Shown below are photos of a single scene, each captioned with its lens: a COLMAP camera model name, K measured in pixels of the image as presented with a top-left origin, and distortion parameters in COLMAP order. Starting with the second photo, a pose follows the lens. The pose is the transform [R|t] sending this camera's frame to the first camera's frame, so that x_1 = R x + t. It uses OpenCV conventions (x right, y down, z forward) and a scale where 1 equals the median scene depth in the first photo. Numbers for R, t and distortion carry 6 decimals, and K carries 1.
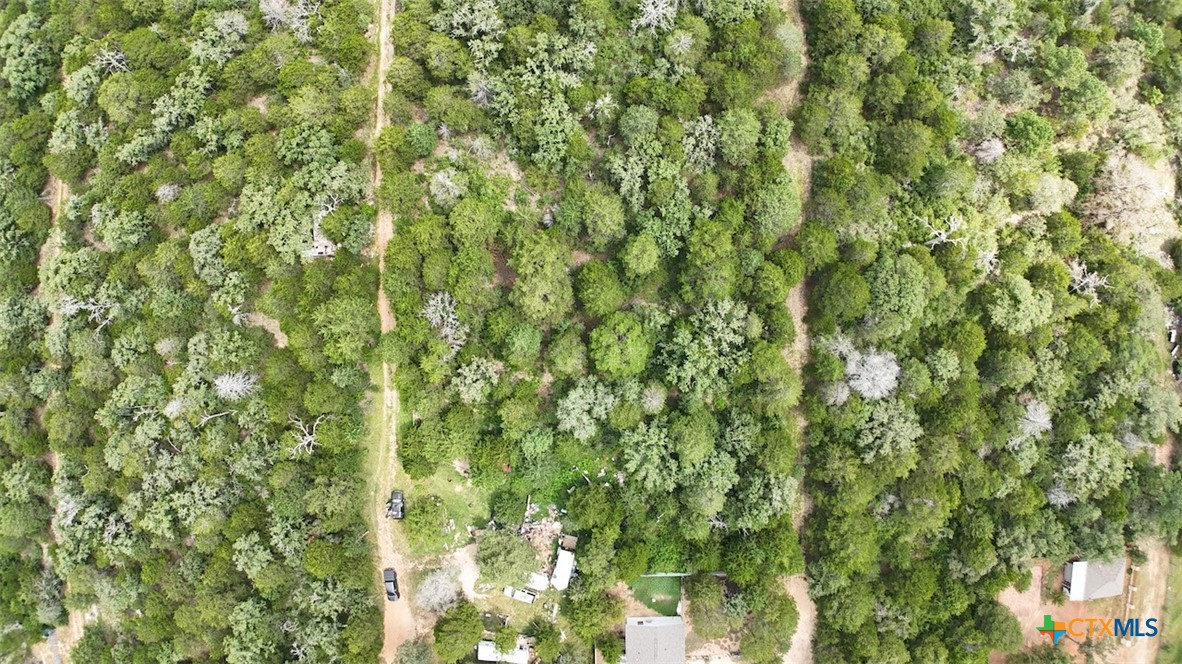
lens RADIAL K [[726.7, 0, 584.0], [0, 726.7, 335.5], [0, 0, 1]] dist [-0.186358, 0.023080]
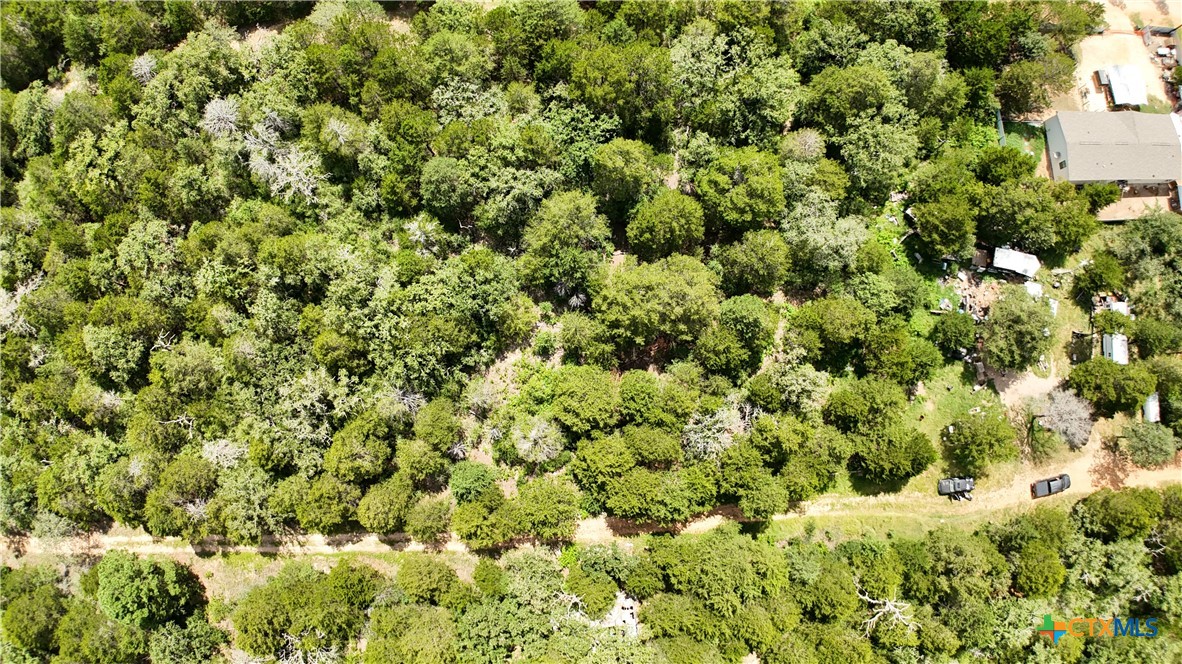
lens RADIAL K [[726.7, 0, 584.0], [0, 726.7, 335.5], [0, 0, 1]] dist [-0.186358, 0.023080]
pose [[-0.054792, -0.993813, 0.096607, -0.164487], [0.997878, -0.057910, -0.029772, -0.136223], [0.035183, 0.094771, 0.994877, 0.267405]]
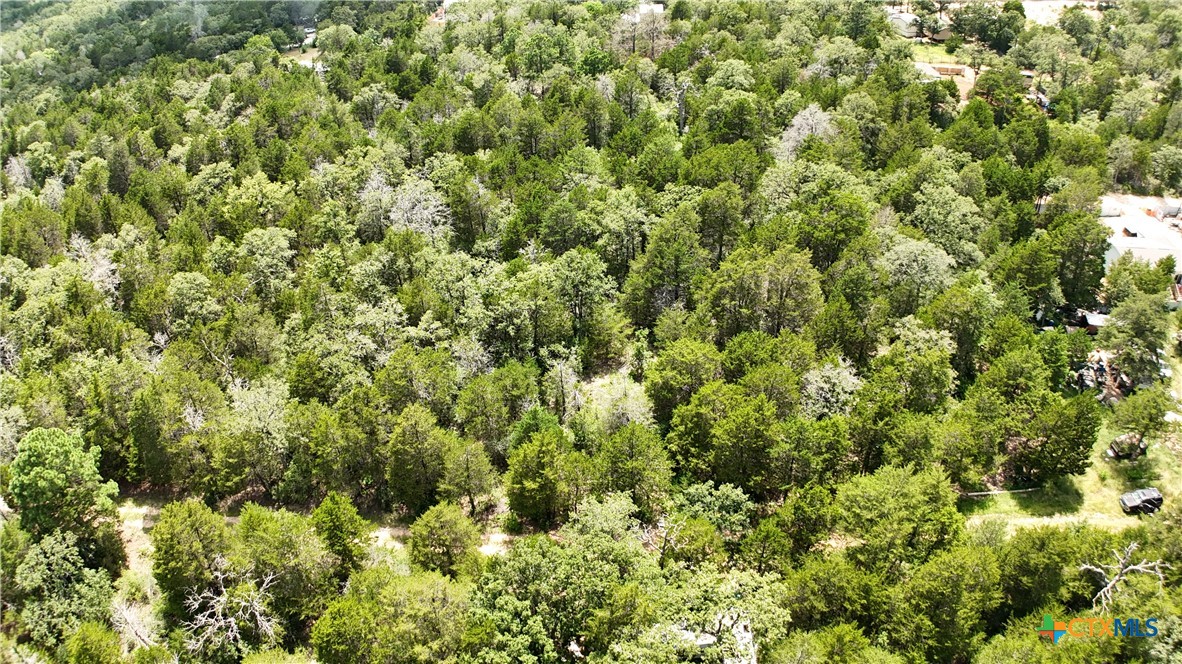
lens RADIAL K [[726.7, 0, 584.0], [0, 726.7, 335.5], [0, 0, 1]] dist [-0.186358, 0.023080]
pose [[0.070061, -0.566183, 0.821296, -0.694034], [0.997106, 0.015380, -0.074455, -0.204672], [0.029524, 0.824136, 0.565622, 0.621325]]
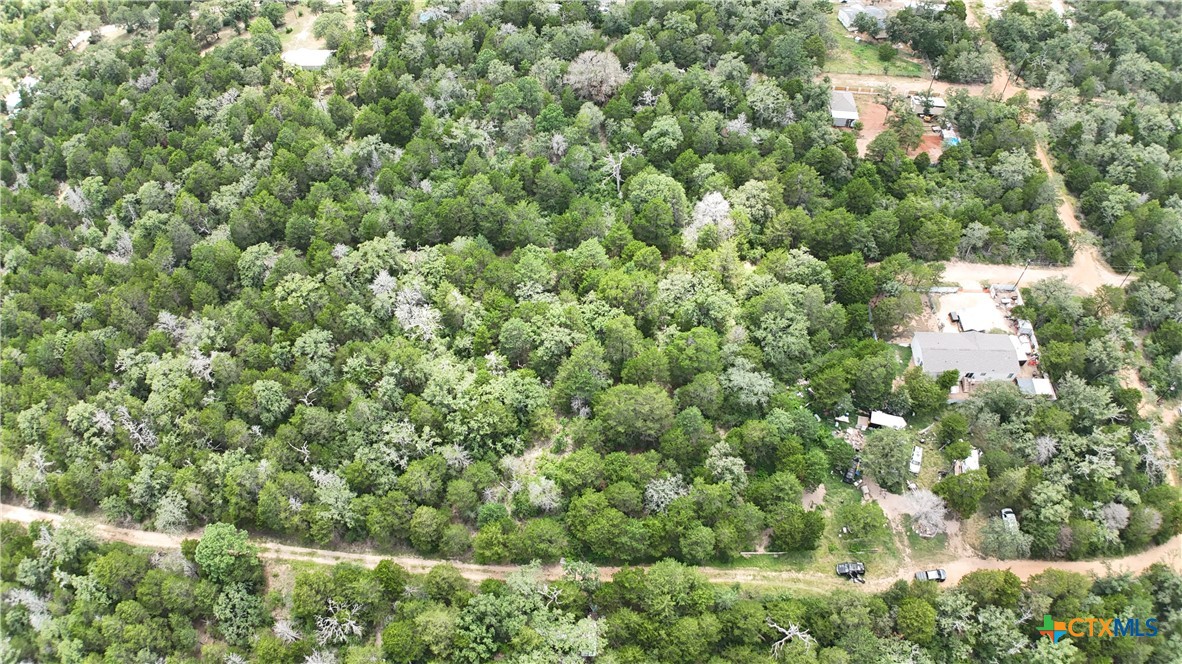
lens RADIAL K [[726.7, 0, 584.0], [0, 726.7, 335.5], [0, 0, 1]] dist [-0.186358, 0.023080]
pose [[0.079370, -0.777122, 0.624325, -0.694462], [0.996336, 0.041820, -0.074608, -0.082251], [0.031871, 0.627959, 0.777594, 0.027906]]
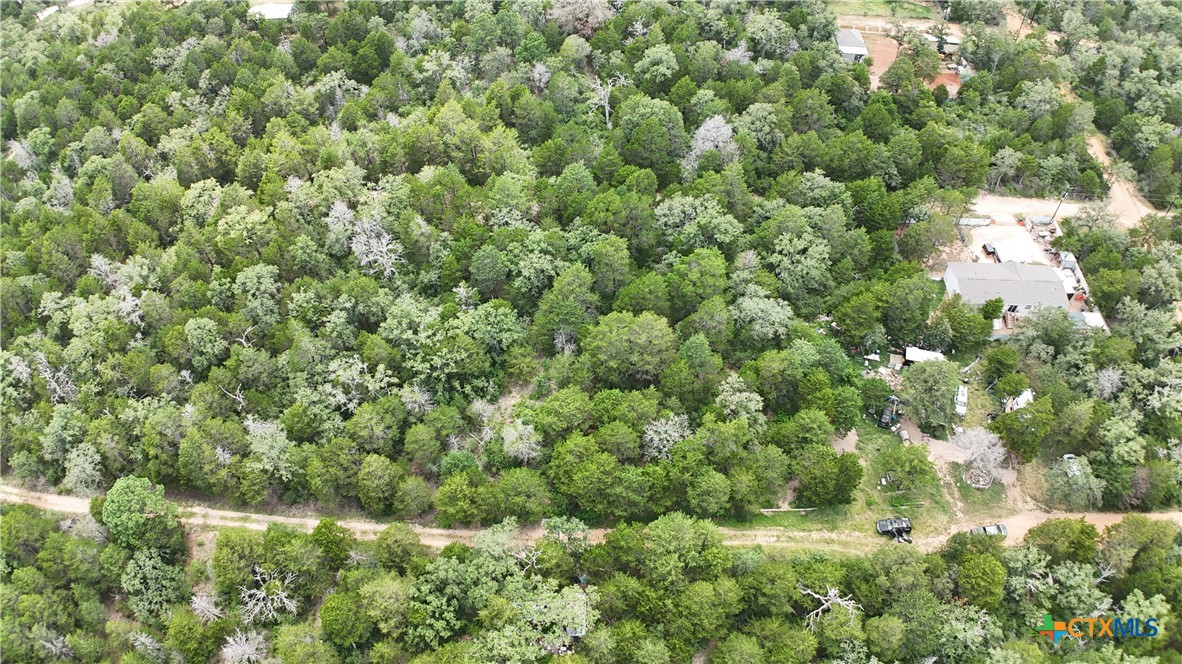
lens RADIAL K [[726.7, 0, 584.0], [0, 726.7, 335.5], [0, 0, 1]] dist [-0.186358, 0.023080]
pose [[0.064891, -0.756921, 0.650277, -0.687728], [0.997463, 0.030080, -0.064523, -0.080817], [0.029278, 0.652814, 0.756952, 0.258451]]
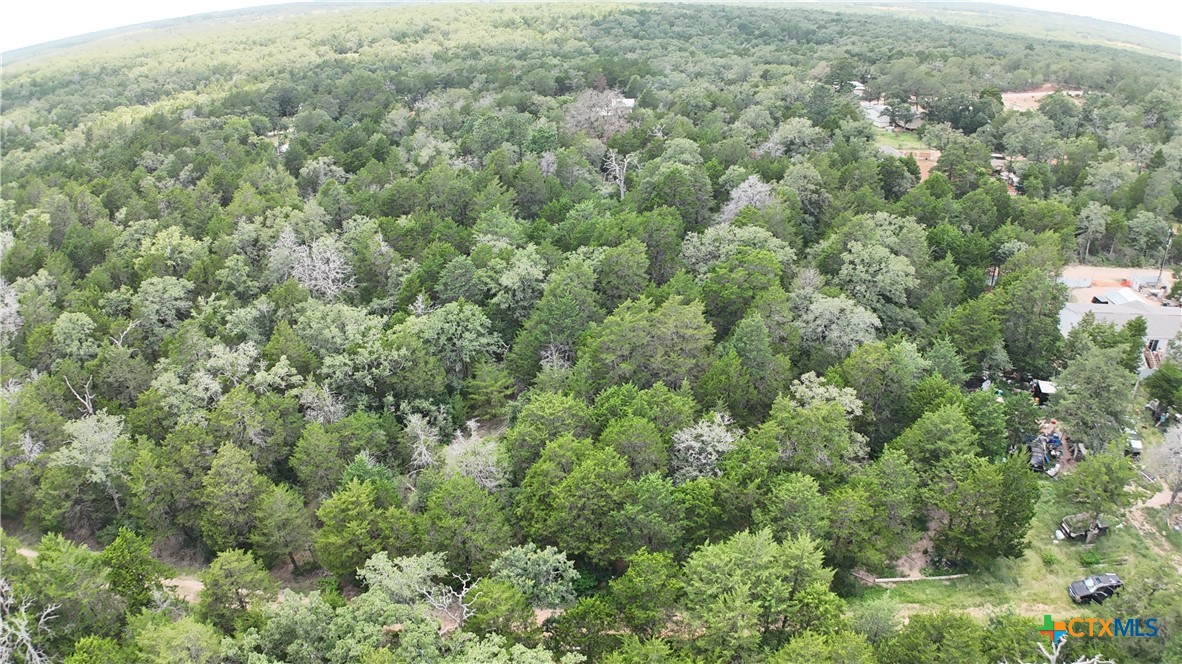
lens RADIAL K [[726.7, 0, 584.0], [0, 726.7, 335.5], [0, 0, 1]] dist [-0.186358, 0.023080]
pose [[0.100277, -0.426683, 0.898825, -0.652938], [0.994880, 0.031540, -0.096021, -0.078741], [0.012622, 0.903851, 0.427661, 0.706977]]
